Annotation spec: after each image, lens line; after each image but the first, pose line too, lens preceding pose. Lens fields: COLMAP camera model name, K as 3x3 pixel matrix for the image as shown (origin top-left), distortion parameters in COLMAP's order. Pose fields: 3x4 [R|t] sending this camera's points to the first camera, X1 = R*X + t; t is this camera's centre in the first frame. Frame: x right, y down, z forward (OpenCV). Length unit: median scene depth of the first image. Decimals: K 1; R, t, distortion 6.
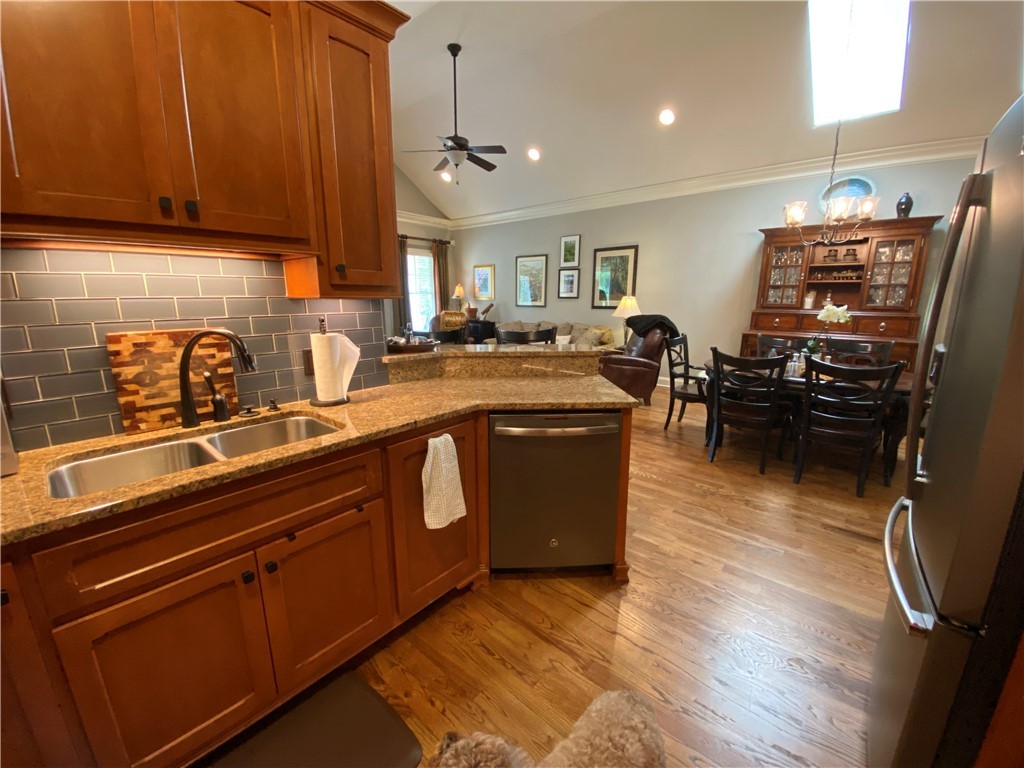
lens RADIAL K [[415.9, 0, 508.2], [0, 415.9, 389.1], [0, 0, 1]] dist [-0.021503, -0.002546]
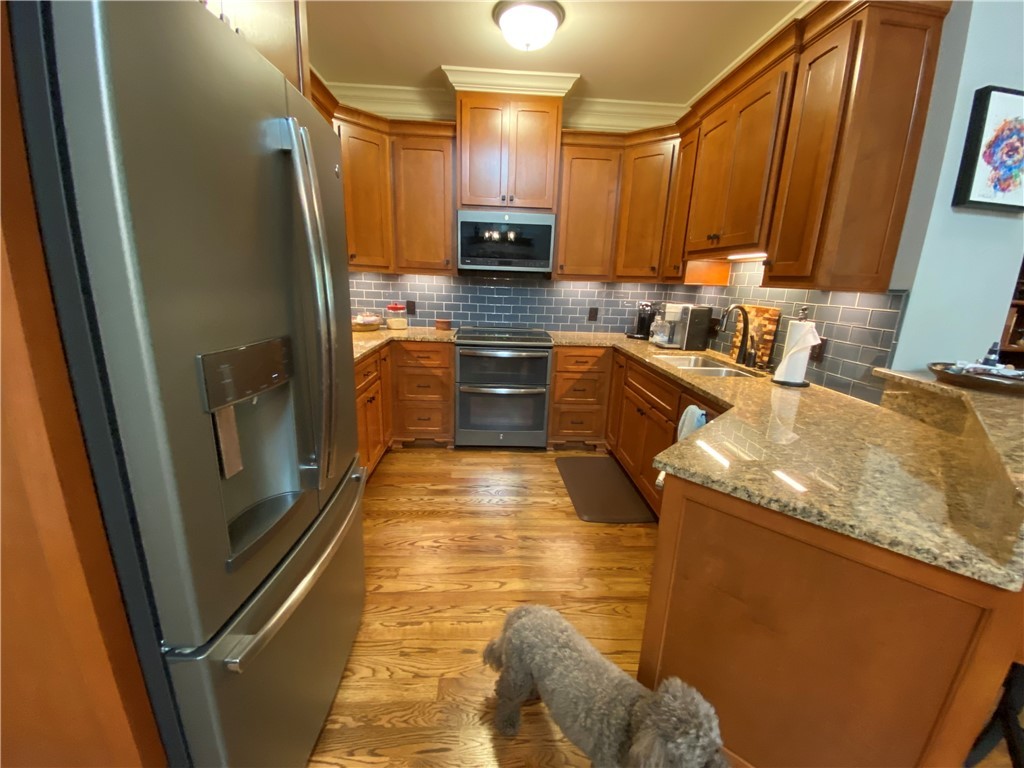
lens RADIAL K [[415.9, 0, 515.3], [0, 415.9, 394.3], [0, 0, 1]] dist [-0.021503, -0.002546]
pose [[-0.714831, 0.163155, -0.679998, 0.999775], [-0.185349, 0.893419, 0.409205, -0.301951], [0.674287, 0.418549, -0.608403, 1.389811]]
